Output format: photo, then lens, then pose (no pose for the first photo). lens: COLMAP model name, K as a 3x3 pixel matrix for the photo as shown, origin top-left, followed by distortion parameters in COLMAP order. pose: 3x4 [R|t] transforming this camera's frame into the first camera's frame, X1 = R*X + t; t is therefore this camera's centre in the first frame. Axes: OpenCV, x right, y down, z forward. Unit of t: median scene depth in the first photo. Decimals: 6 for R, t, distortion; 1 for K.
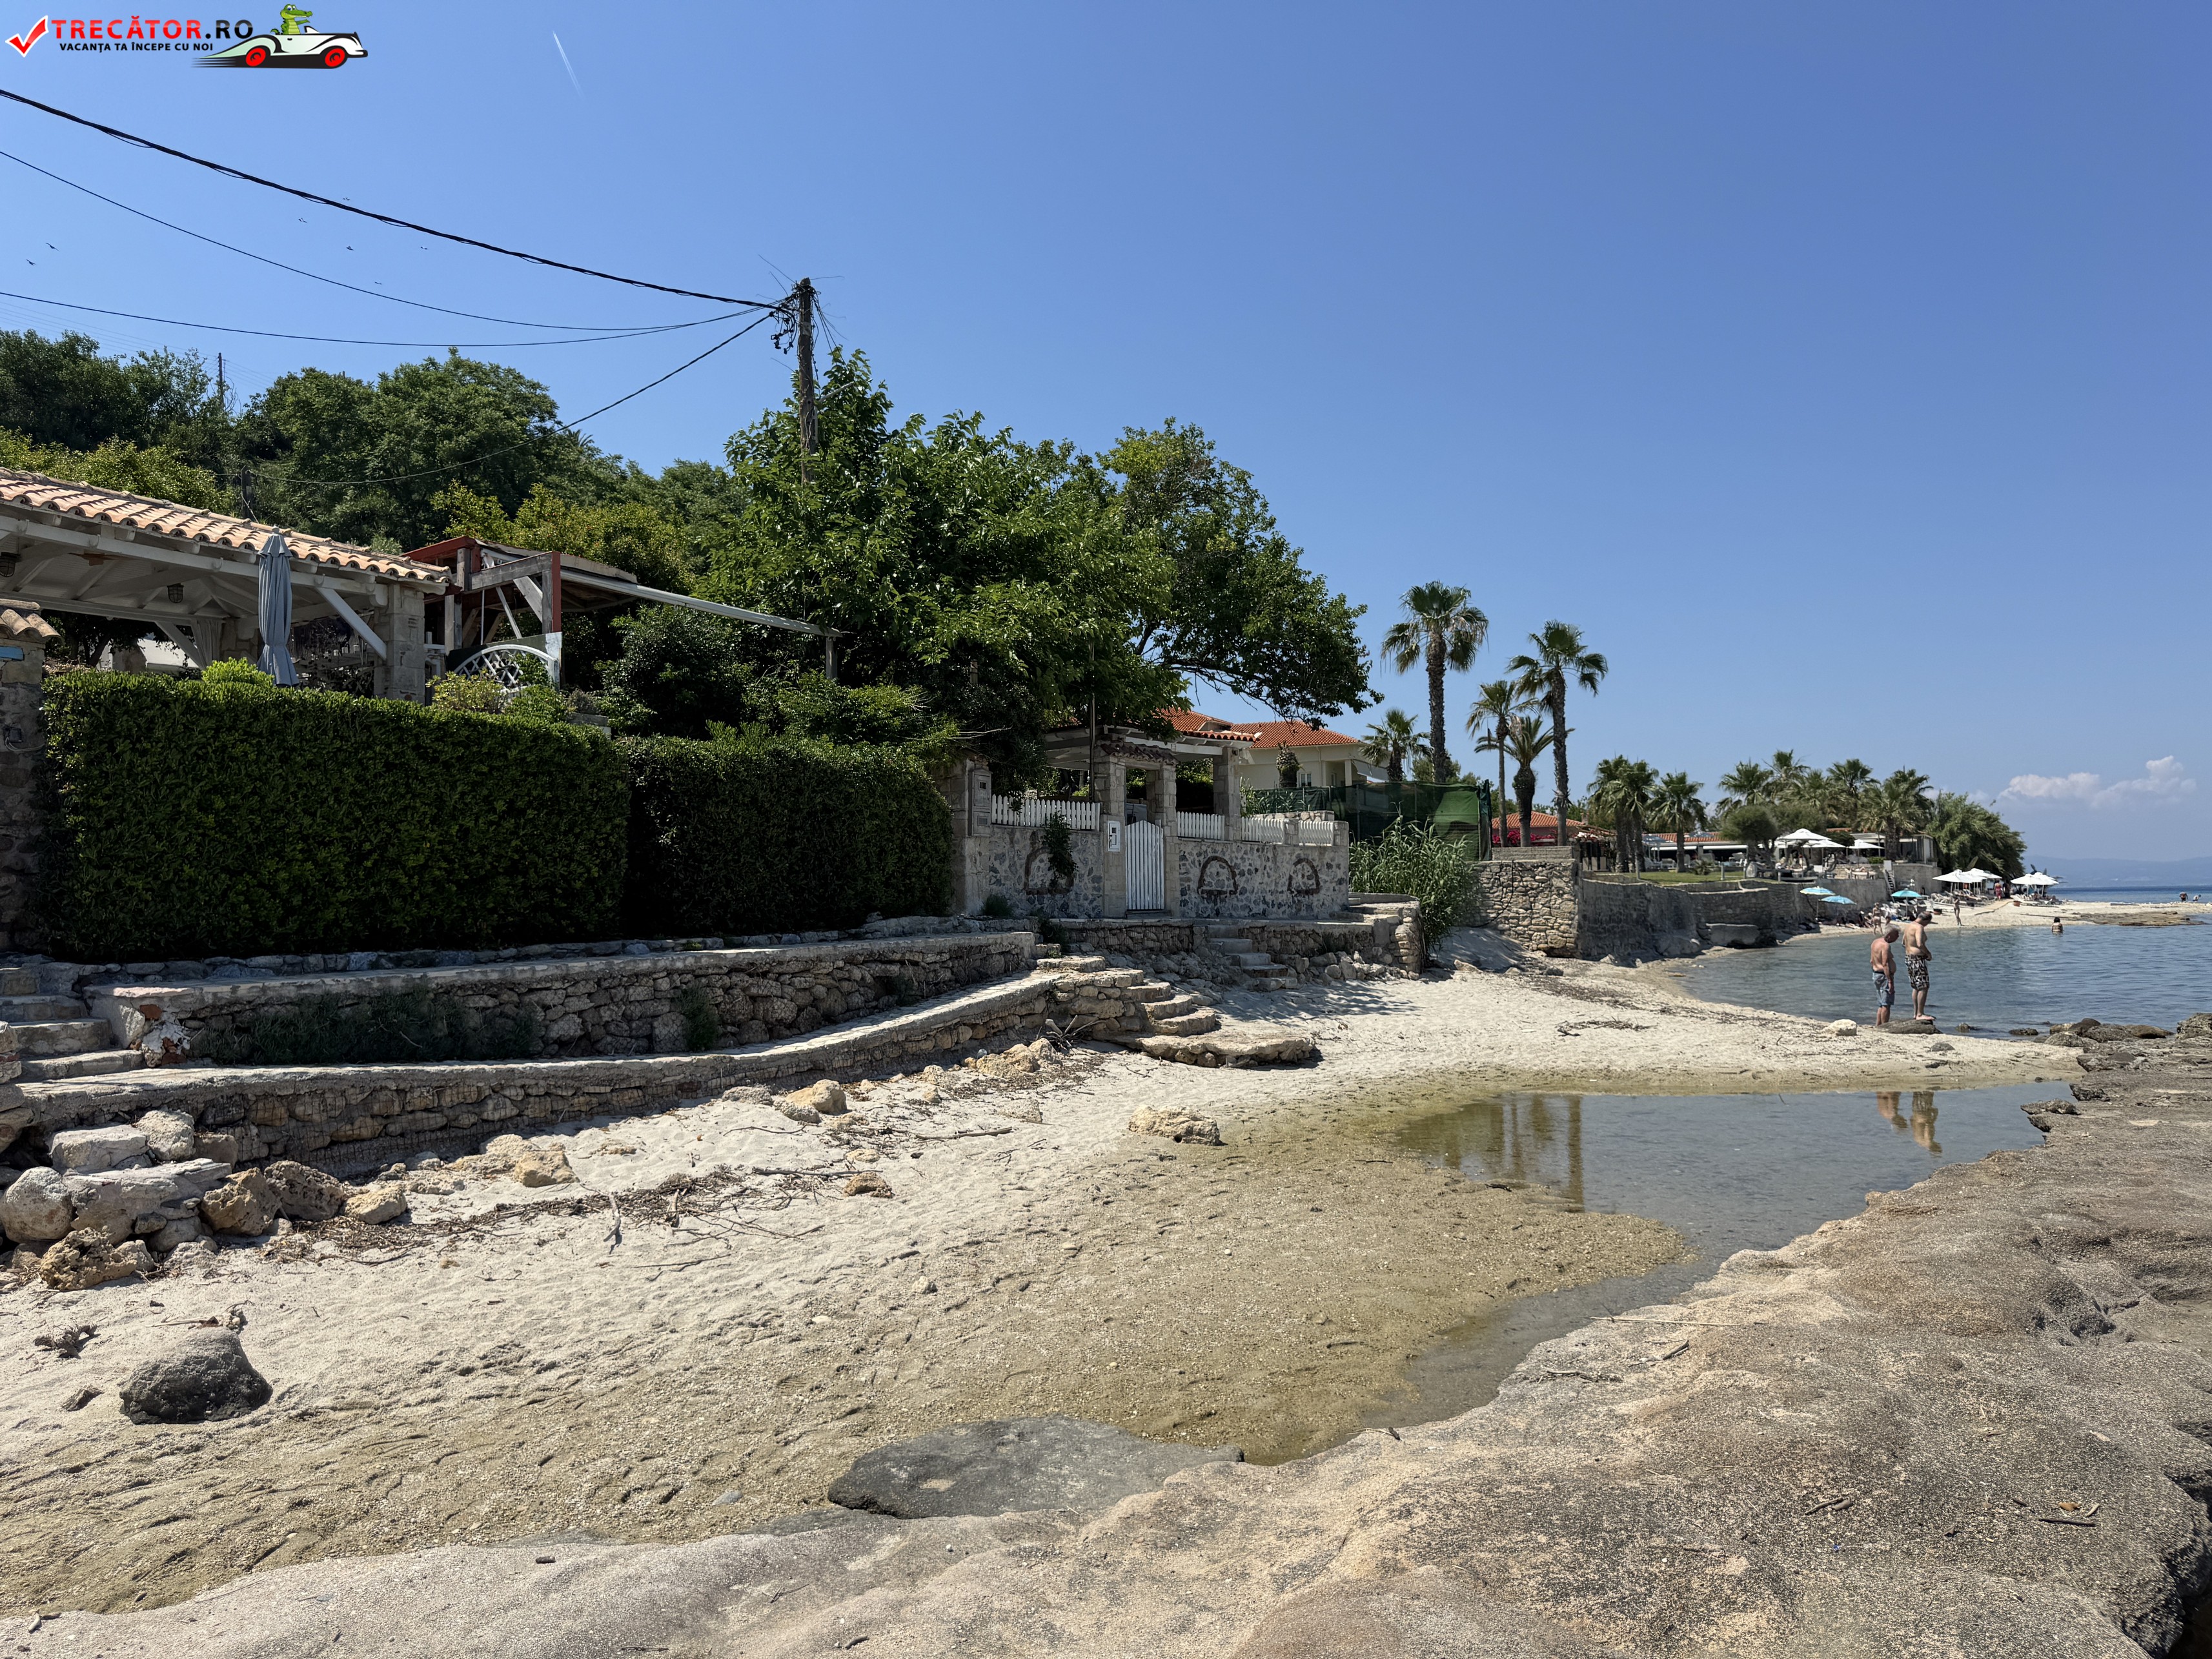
lens RADIAL K [[1565.7, 0, 1088.2], [0, 1565.7, 808.3], [0, 0, 1]] dist [0.064854, -0.069706]
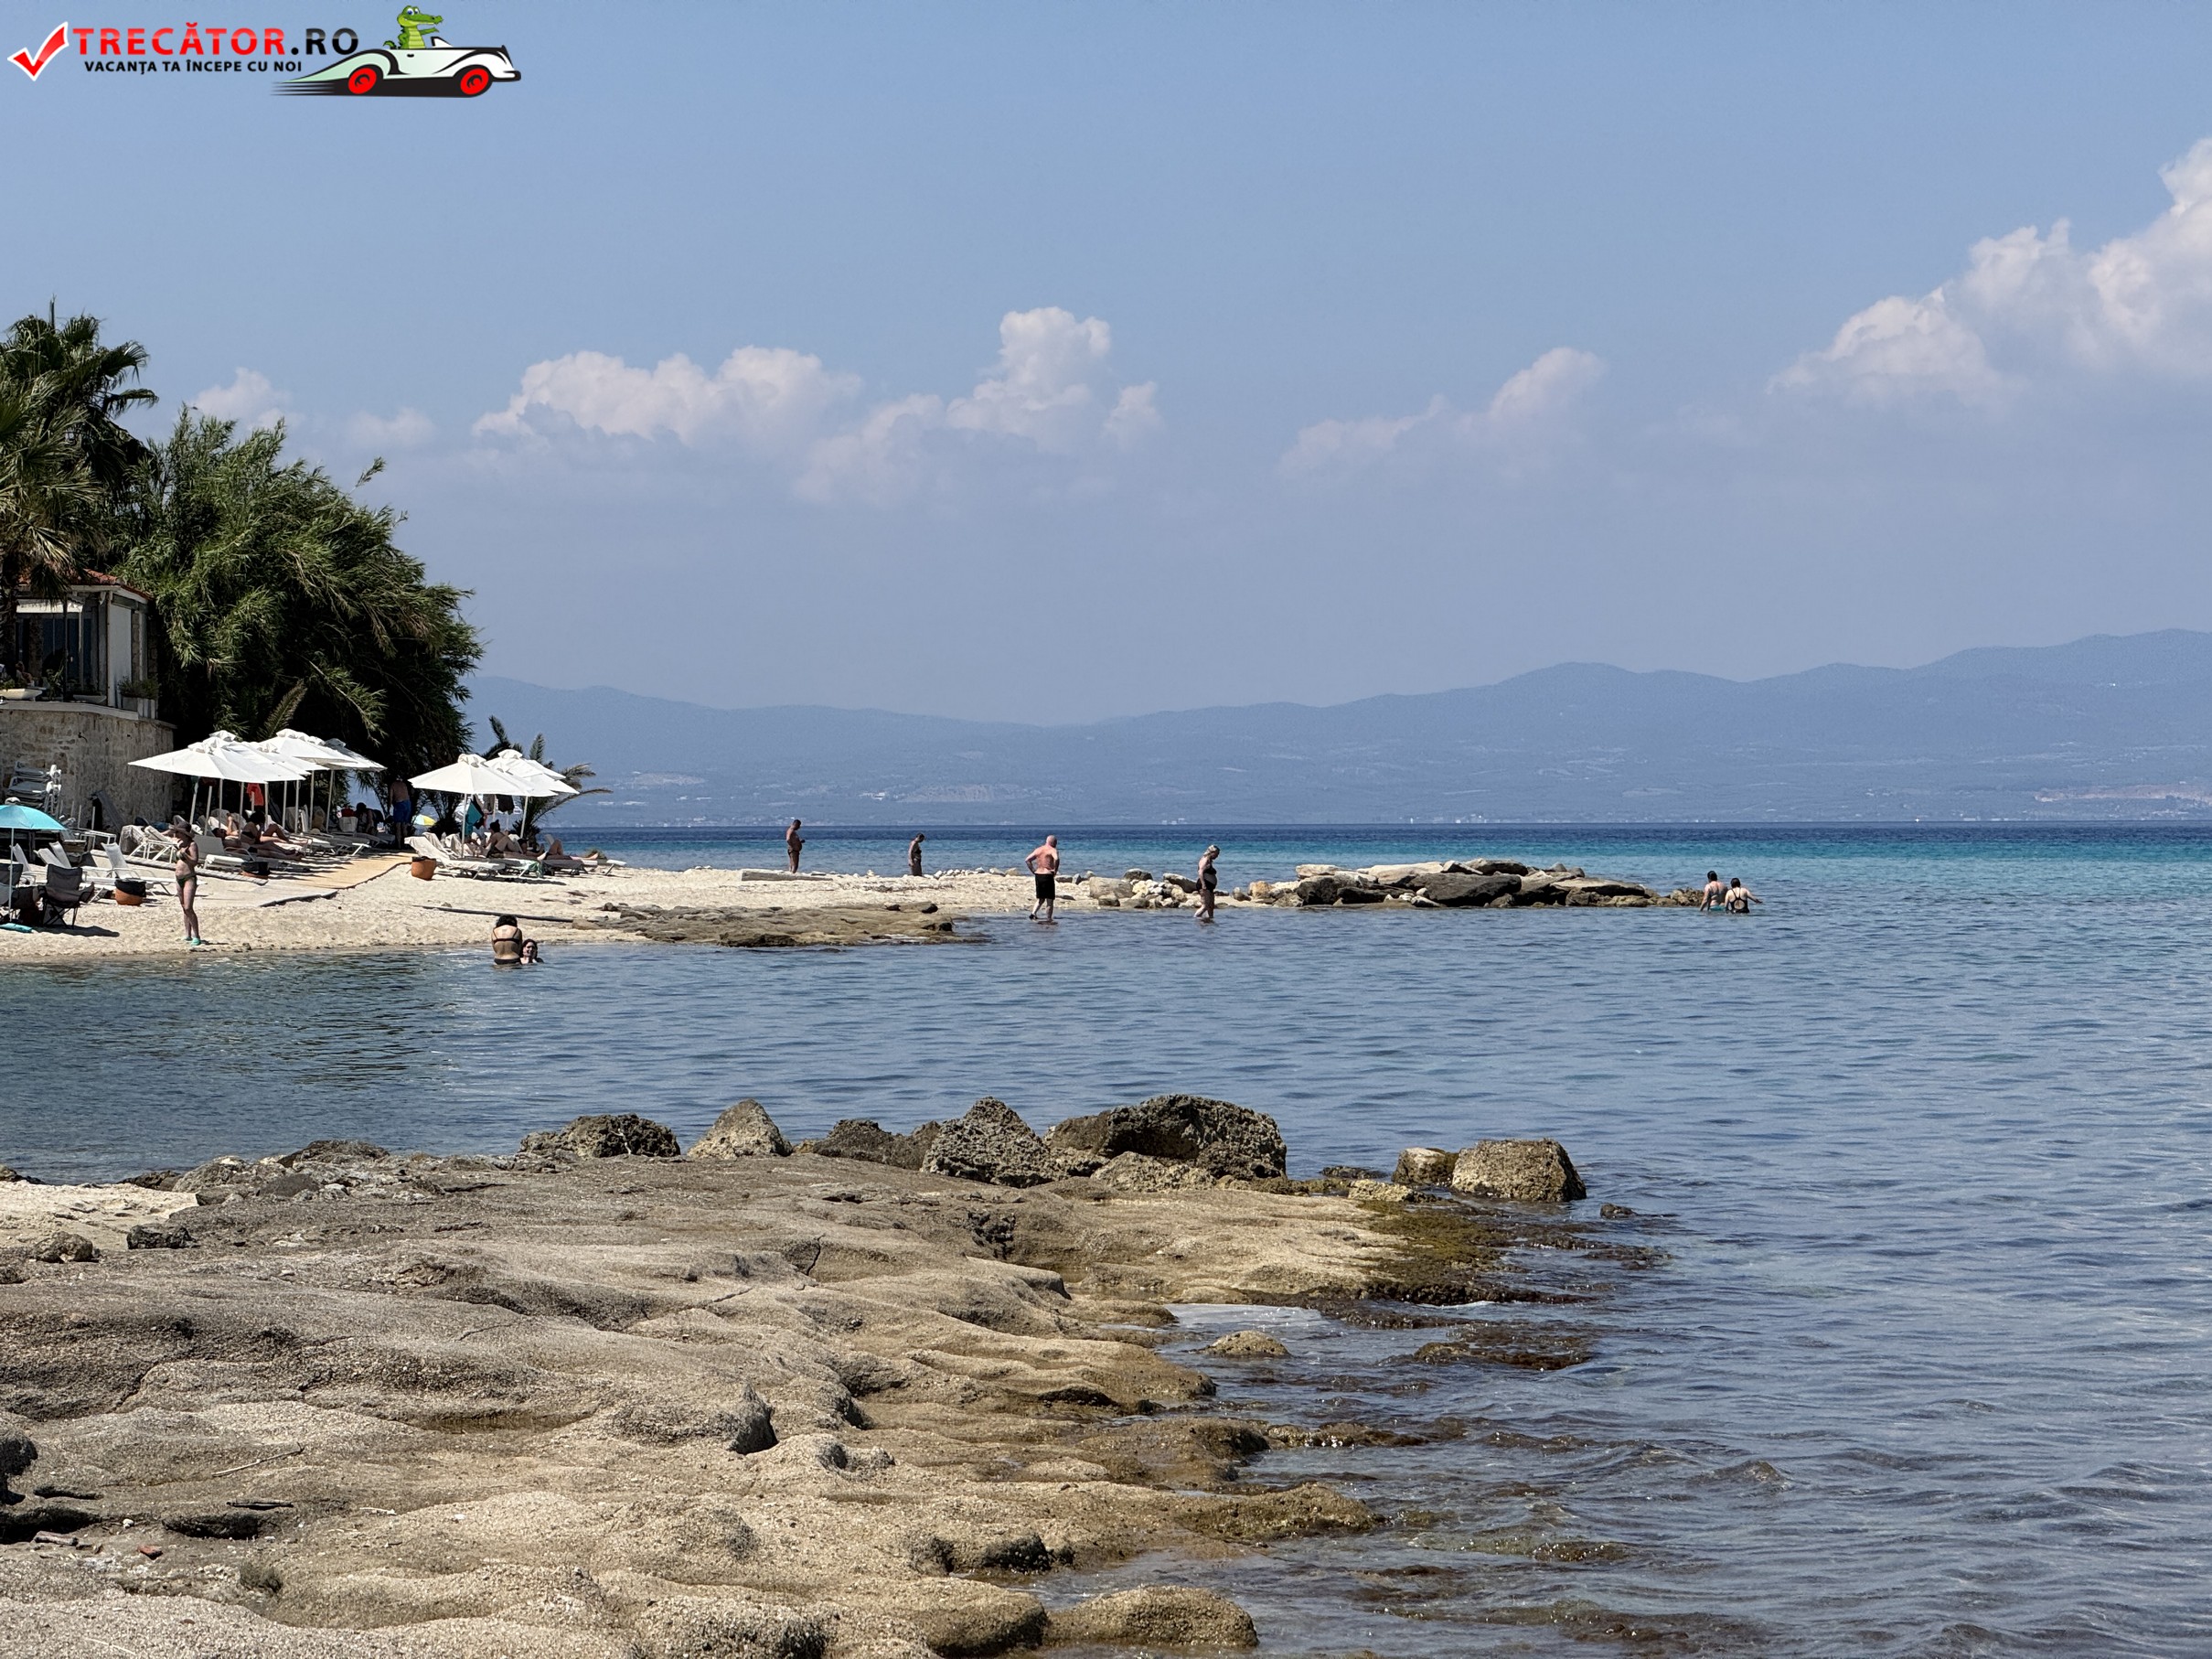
lens RADIAL K [[7815.0, 0, 1109.9], [0, 7815.0, 828.3], [0, 0, 1]] dist [0.457652, 0.000000]
pose [[0.823252, 0.014051, 0.567502, -0.044069], [-0.044978, 0.998165, 0.040535, -0.002968], [-0.565891, -0.058896, 0.822374, -0.109135]]
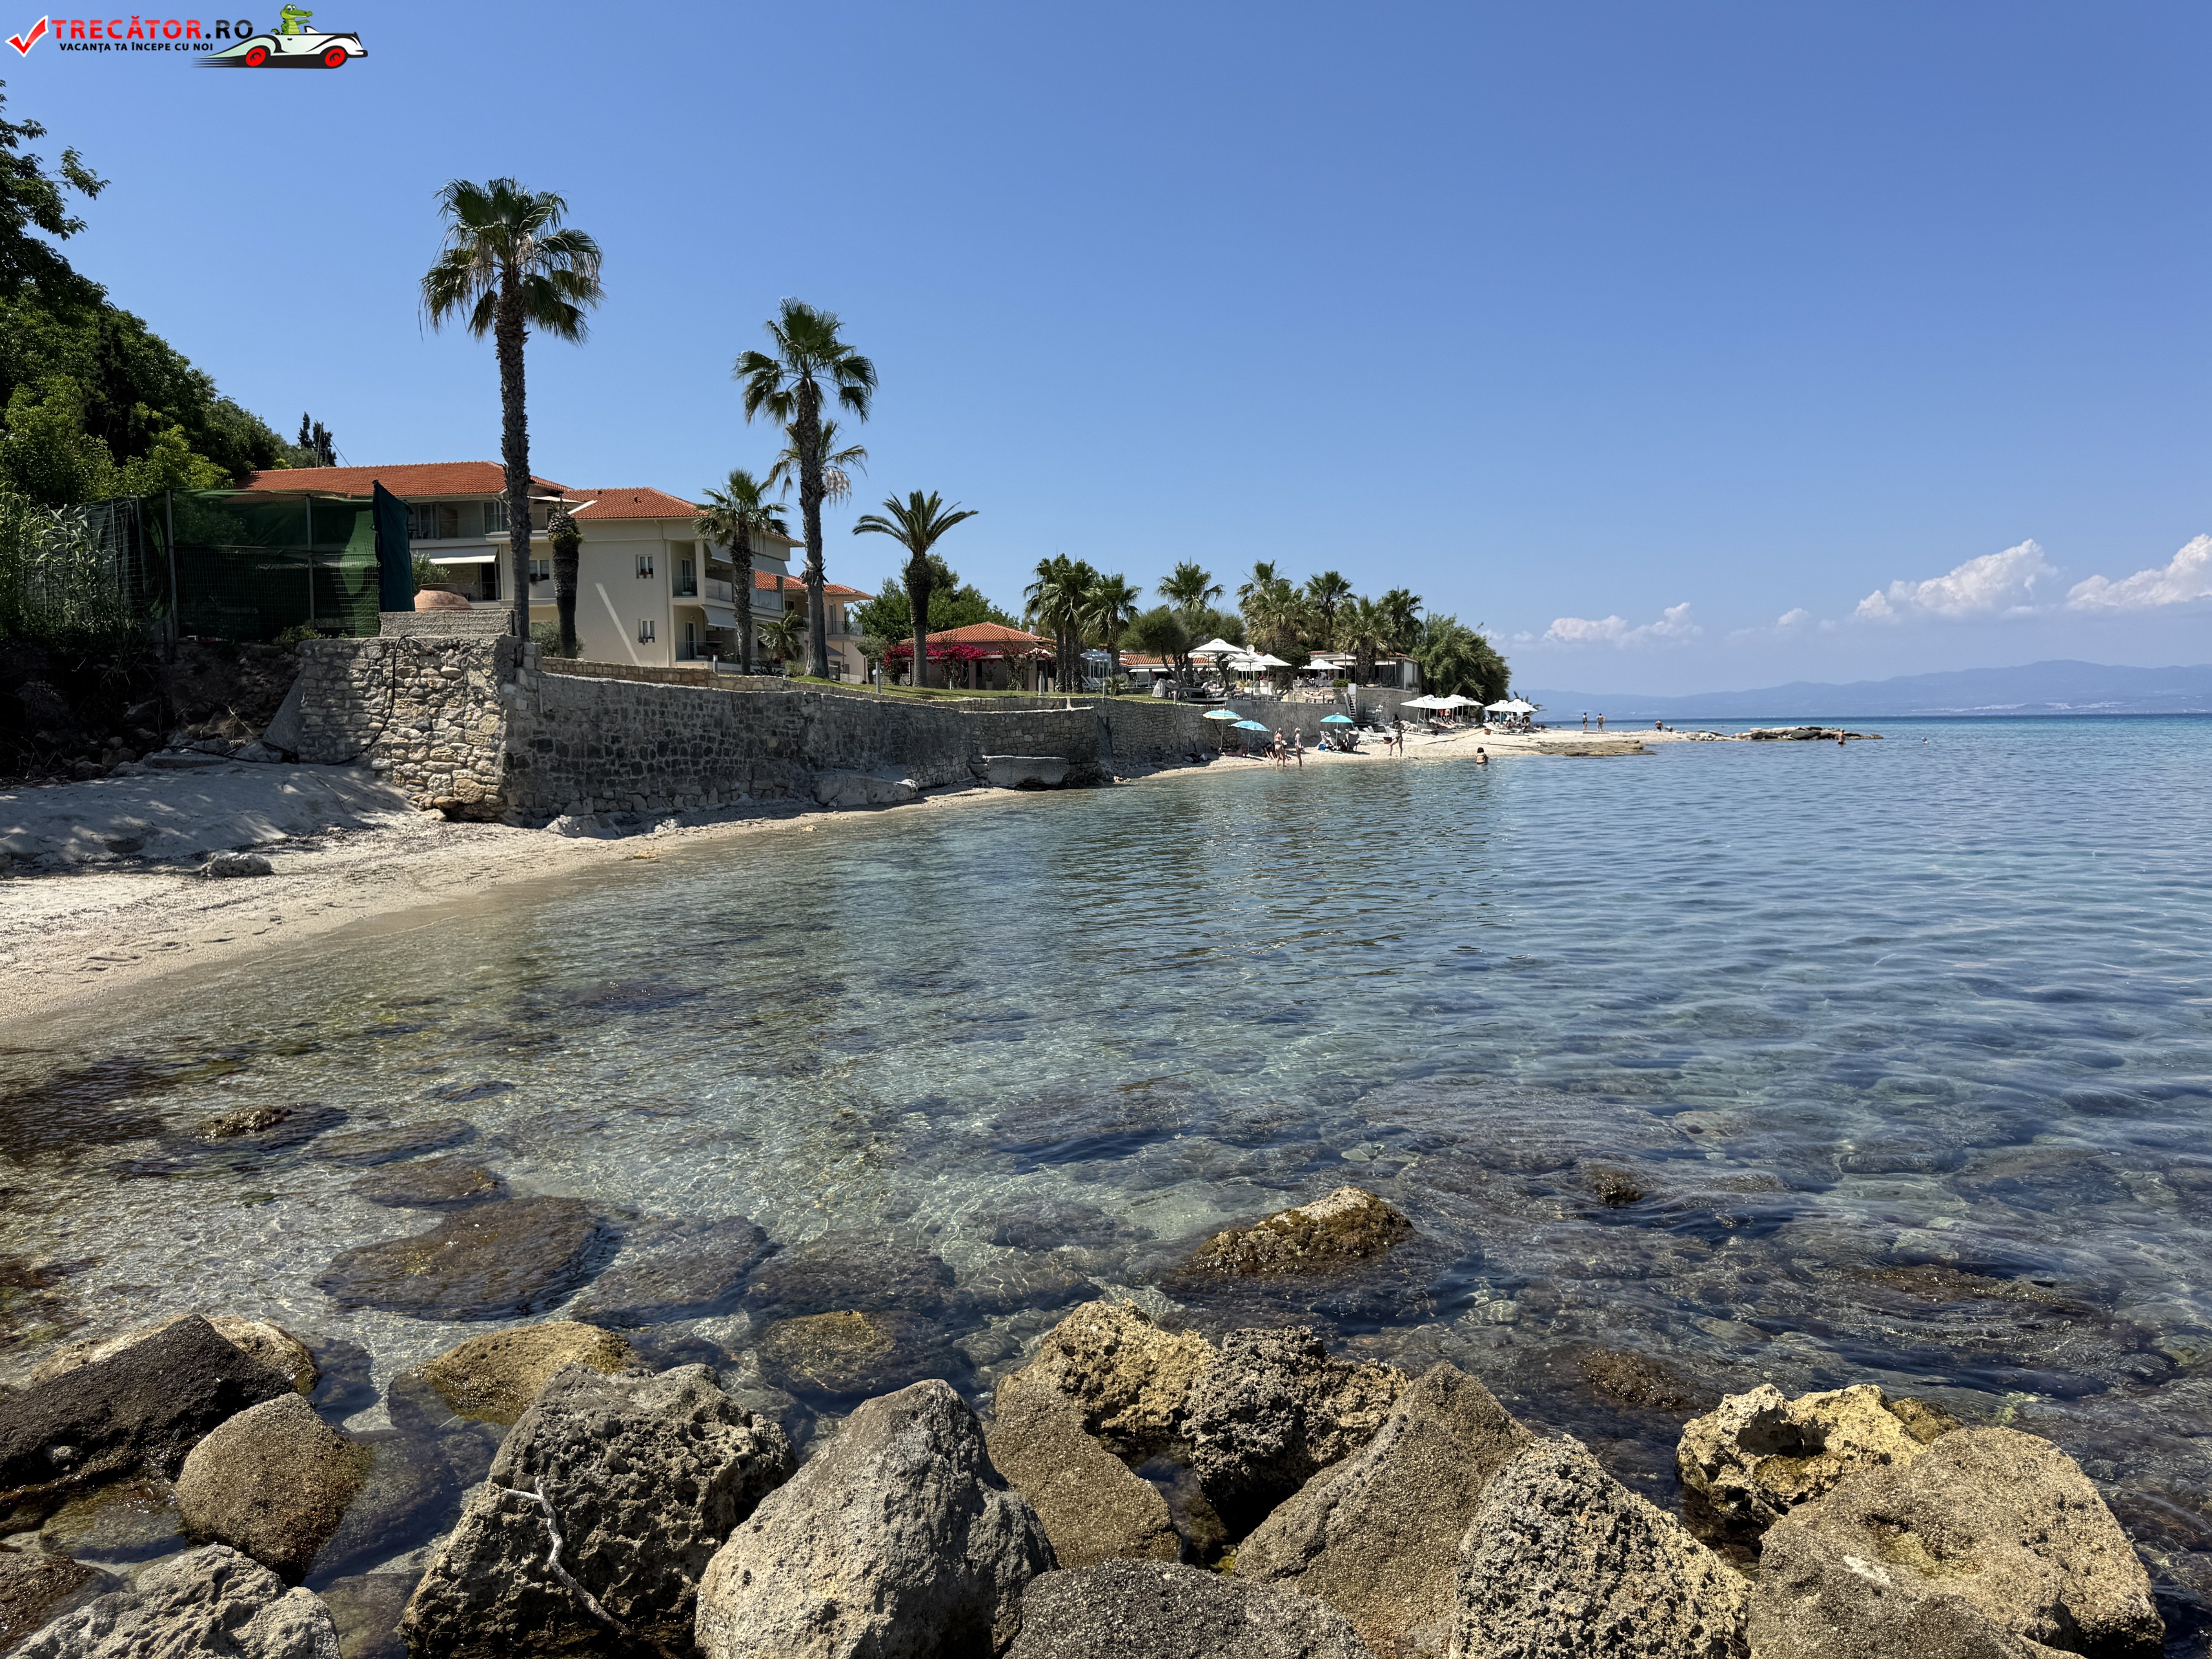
lens RADIAL K [[1565.7, 0, 1085.3], [0, 1565.7, 838.4], [0, 0, 1]] dist [0.064854, -0.069706]
pose [[0.970962, -0.012795, 0.238891, 0.145885], [-0.017509, 0.992090, 0.124301, 0.012269], [-0.238592, -0.124874, 0.963058, 0.173944]]
